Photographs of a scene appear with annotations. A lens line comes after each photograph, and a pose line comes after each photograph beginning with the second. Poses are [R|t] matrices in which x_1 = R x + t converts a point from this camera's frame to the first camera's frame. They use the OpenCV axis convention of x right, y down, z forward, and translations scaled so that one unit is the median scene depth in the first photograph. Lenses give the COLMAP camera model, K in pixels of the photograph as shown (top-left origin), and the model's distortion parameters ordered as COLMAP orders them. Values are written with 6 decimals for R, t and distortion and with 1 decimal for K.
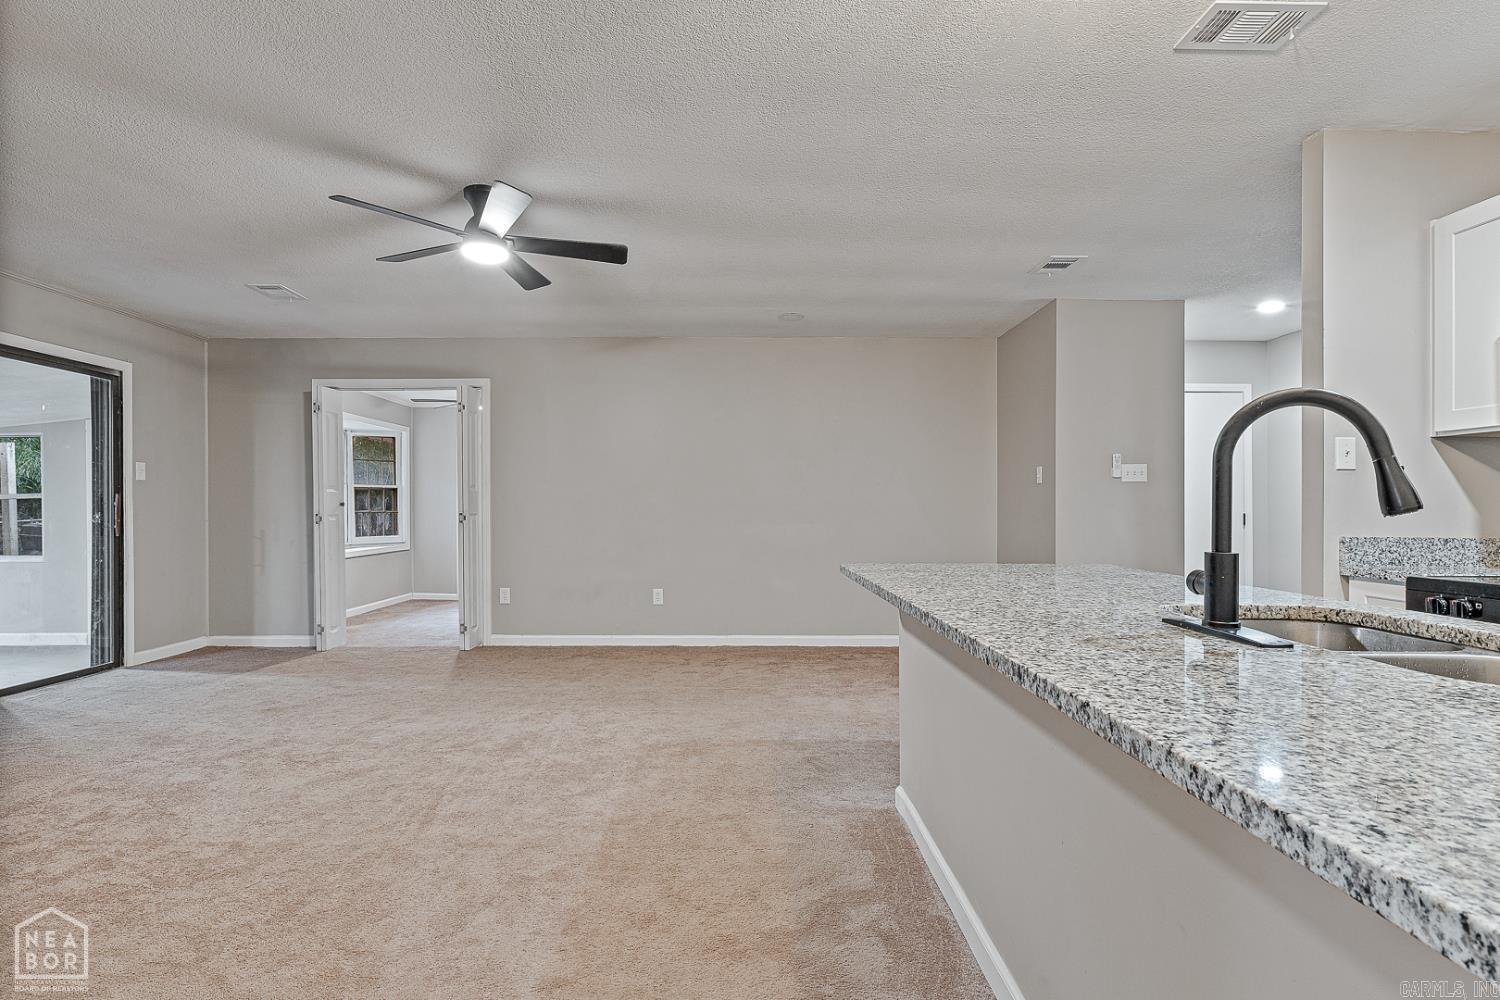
lens RADIAL K [[757.9, 0, 753.4], [0, 757.9, 512.1], [0, 0, 1]] dist [-0.000819, -0.001467]
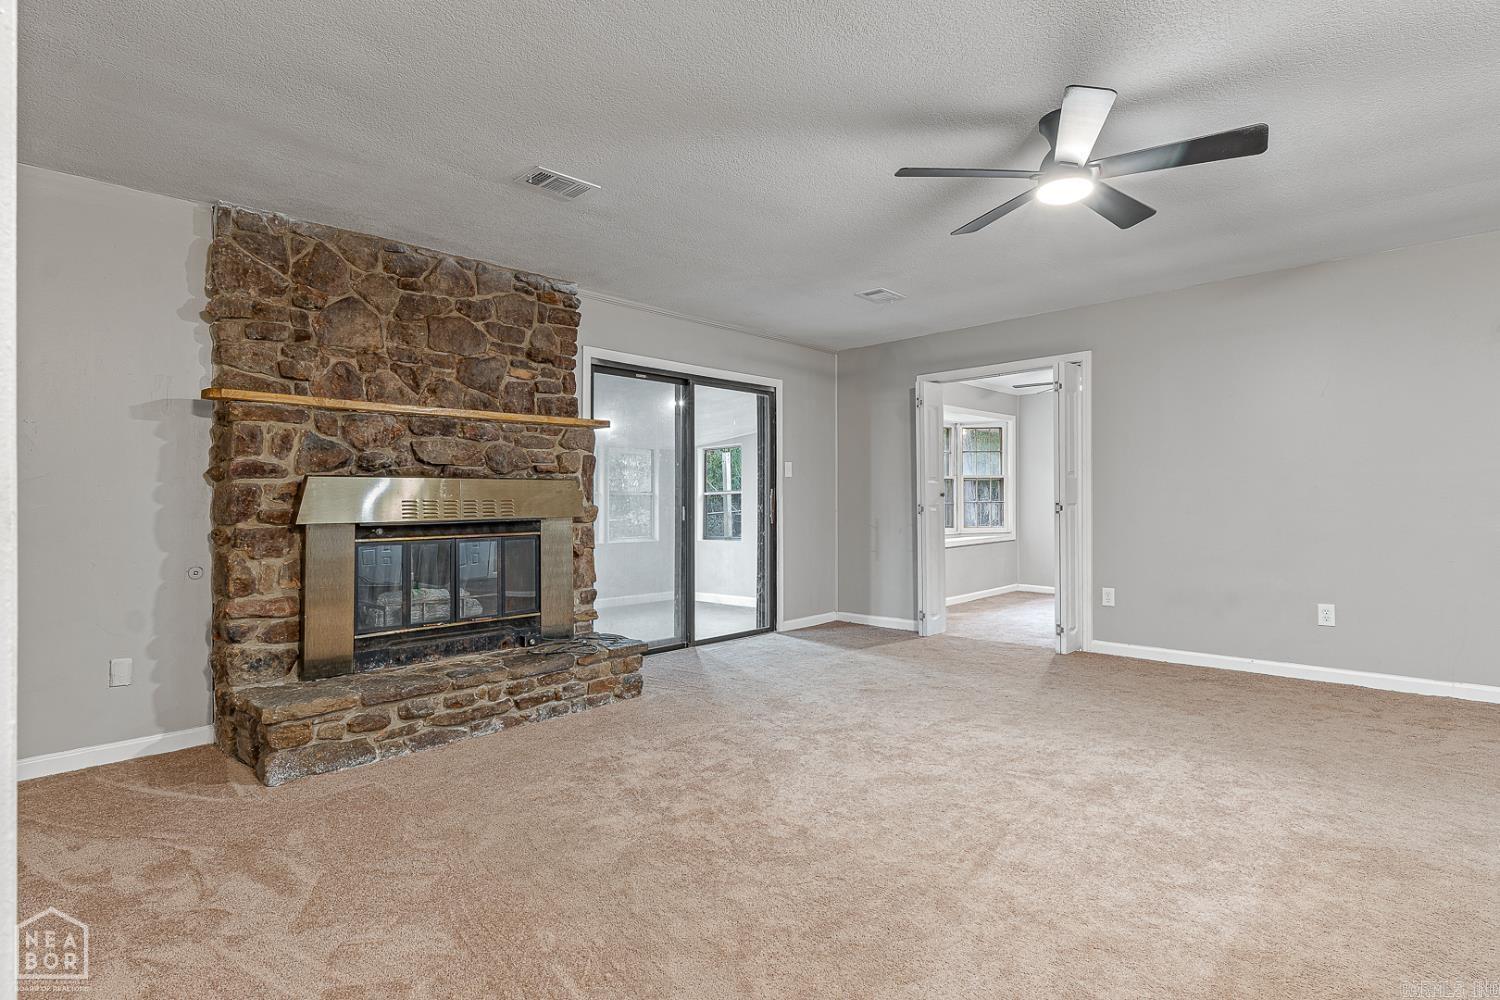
lens RADIAL K [[757.9, 0, 753.4], [0, 757.9, 512.1], [0, 0, 1]] dist [-0.000819, -0.001467]
pose [[0.712025, 0.002502, -0.702149, -0.010005], [0.007389, 0.999912, 0.011056, -0.000339], [0.702115, -0.013061, 0.711944, 0.142914]]
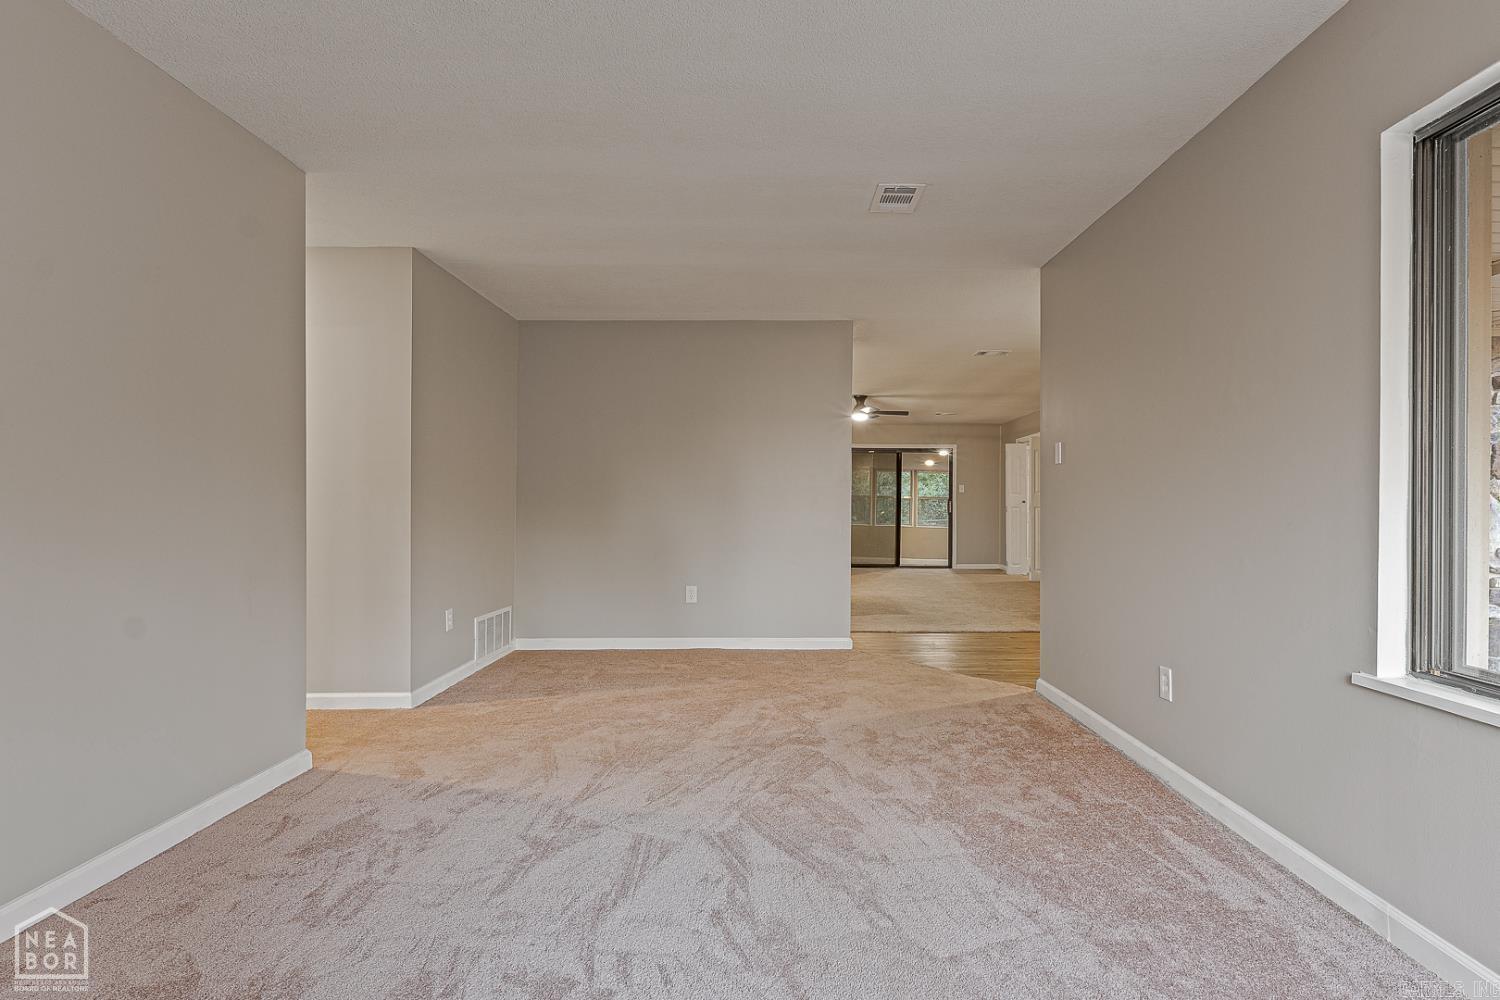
lens RADIAL K [[757.9, 0, 753.4], [0, 757.9, 512.1], [0, 0, 1]] dist [-0.000819, -0.001467]
pose [[-0.059862, 0.005564, -0.998191, 2.205811], [-0.008067, 0.999949, 0.006058, 0.015434], [0.998174, 0.008415, -0.059814, 0.656429]]
